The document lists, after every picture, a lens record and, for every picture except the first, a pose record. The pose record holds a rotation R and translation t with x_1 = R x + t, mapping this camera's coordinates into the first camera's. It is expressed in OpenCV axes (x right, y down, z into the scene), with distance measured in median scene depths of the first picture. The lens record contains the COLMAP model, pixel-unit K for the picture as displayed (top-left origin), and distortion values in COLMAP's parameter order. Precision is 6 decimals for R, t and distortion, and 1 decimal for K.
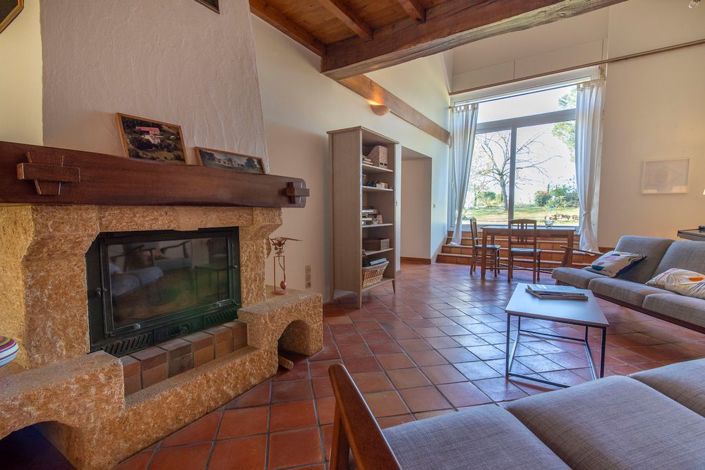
lens RADIAL K [[334.0, 0, 343.8], [0, 334.0, 242.1], [0, 0, 1]] dist [0.003762, 0.000346]
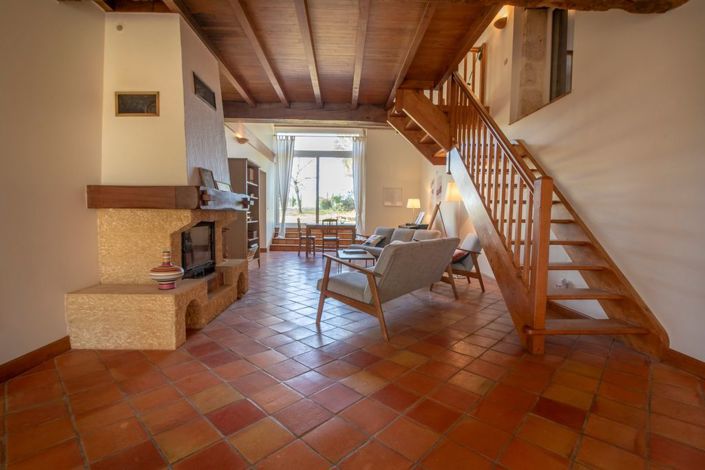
lens RADIAL K [[334.0, 0, 343.8], [0, 334.0, 242.1], [0, 0, 1]] dist [0.003762, 0.000346]
pose [[0.825575, -0.029829, 0.563503, -0.272078], [0.030539, 0.999500, 0.008167, 0.027954], [-0.563465, 0.010466, 0.826074, -0.316945]]
